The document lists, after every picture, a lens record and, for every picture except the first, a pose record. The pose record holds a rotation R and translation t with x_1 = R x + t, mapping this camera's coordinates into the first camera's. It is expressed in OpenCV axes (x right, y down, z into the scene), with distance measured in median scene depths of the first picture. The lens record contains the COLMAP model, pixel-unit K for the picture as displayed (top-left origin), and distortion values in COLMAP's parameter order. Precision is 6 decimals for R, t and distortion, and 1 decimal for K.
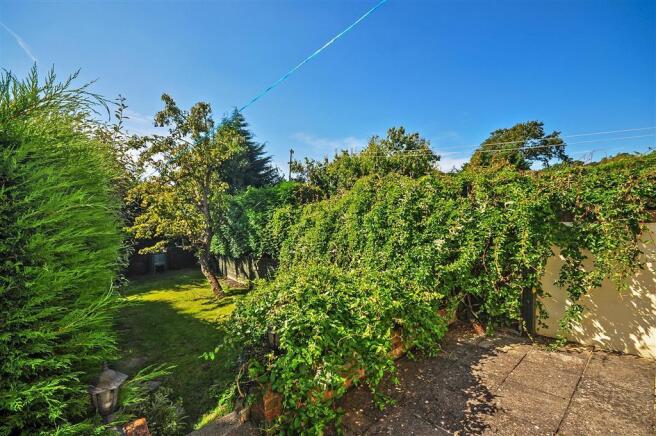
lens RADIAL K [[309.5, 0, 326.7], [0, 309.5, 219.5], [0, 0, 1]] dist [0.005913, 0.000300]
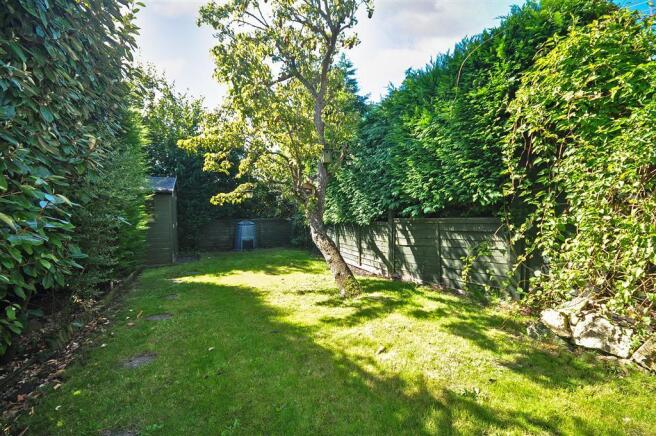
lens RADIAL K [[299.2, 0, 329.1], [0, 299.2, 217.6], [0, 0, 1]] dist [-0.003205, -0.000051]
pose [[0.968970, 0.031073, -0.245219, -0.228416], [-0.030079, 0.999517, 0.007801, 0.113694], [0.245343, -0.000183, 0.969436, 0.463417]]
